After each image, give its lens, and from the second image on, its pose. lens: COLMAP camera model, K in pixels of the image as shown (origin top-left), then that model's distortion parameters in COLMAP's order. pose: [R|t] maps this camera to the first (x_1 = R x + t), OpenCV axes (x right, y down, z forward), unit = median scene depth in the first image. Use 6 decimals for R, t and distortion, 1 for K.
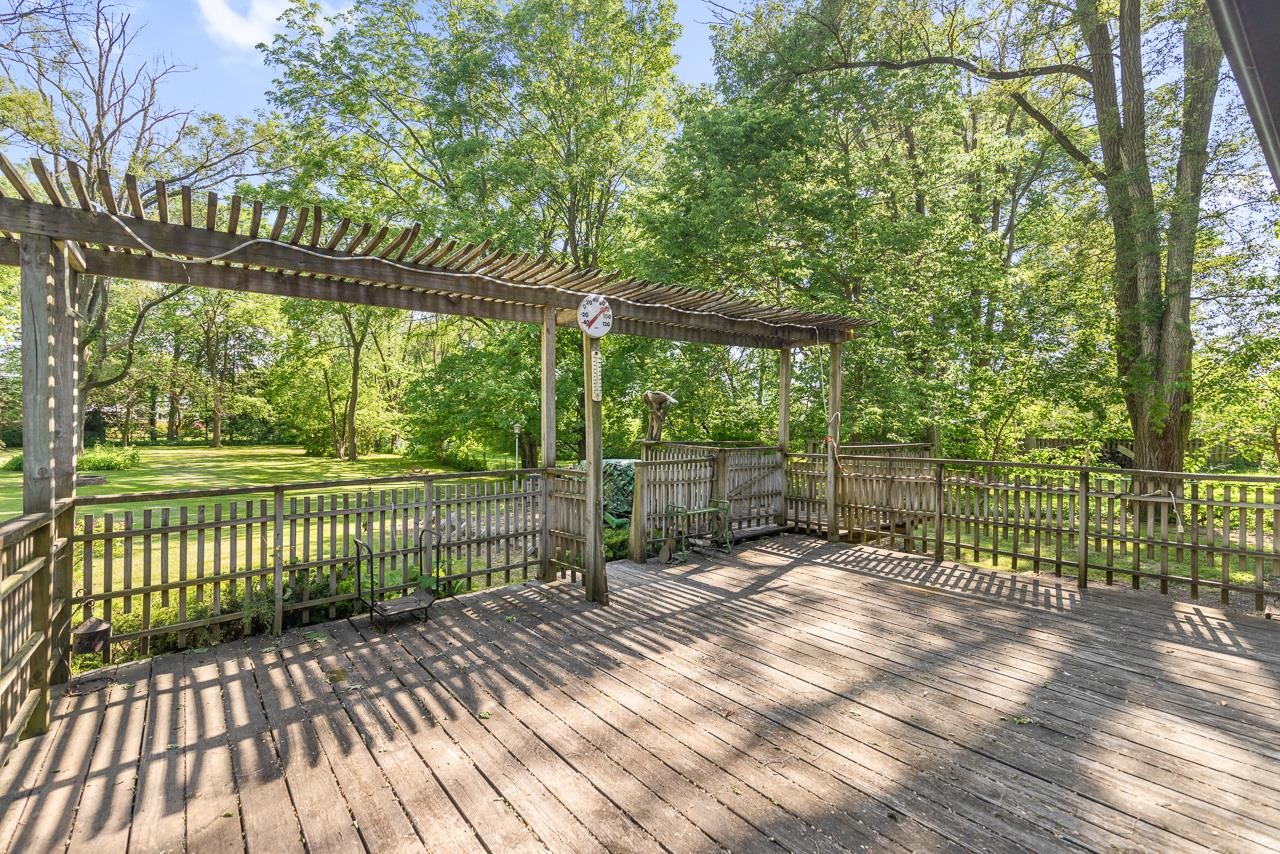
lens RADIAL K [[570.5, 0, 637.6], [0, 570.5, 424.8], [0, 0, 1]] dist [0.000434, 0.000007]
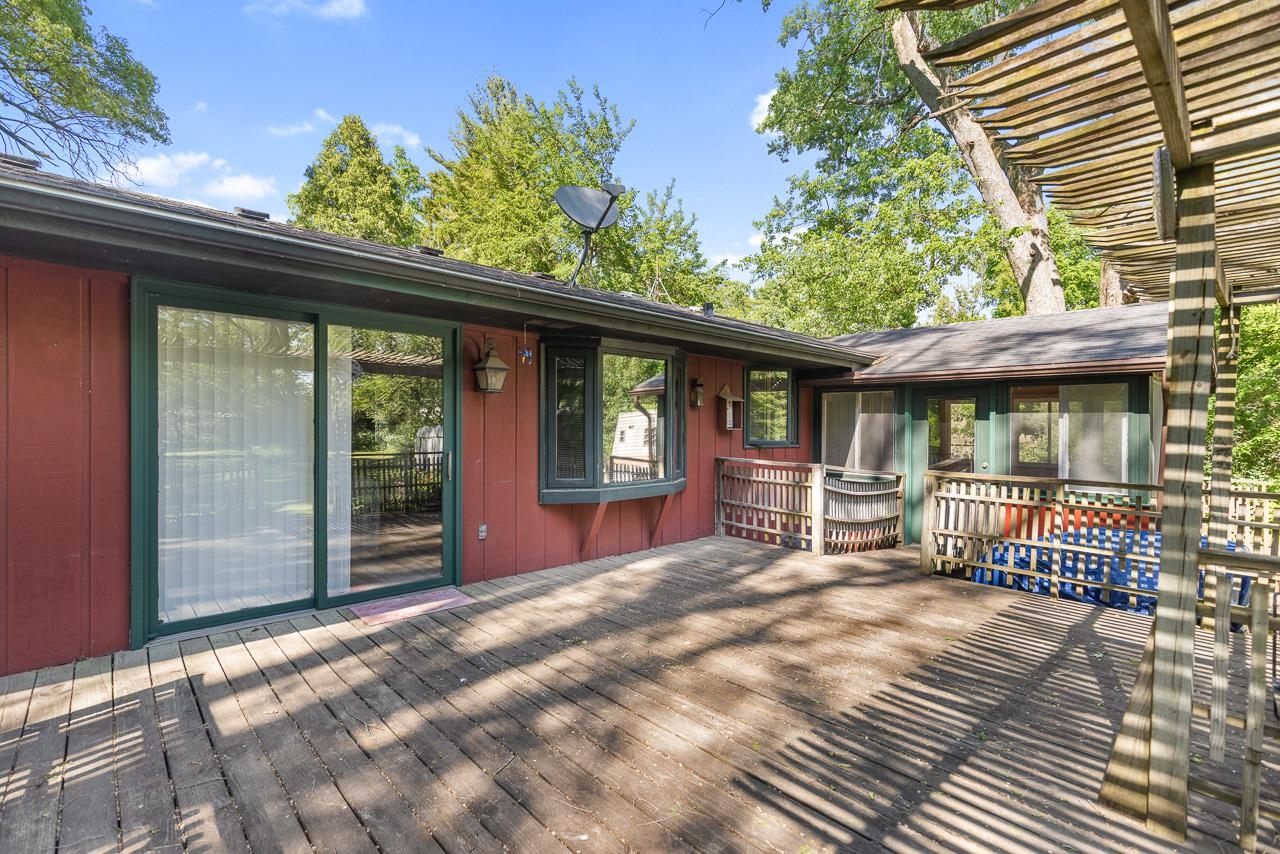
lens RADIAL K [[570.5, 0, 642.6], [0, 570.5, 427.1], [0, 0, 1]] dist [0.000434, 0.000007]
pose [[-0.996546, -0.006325, -0.082806, 0.496478], [-0.006242, 0.999980, -0.001259, -0.009441], [0.082812, -0.000738, -0.996565, 1.879316]]
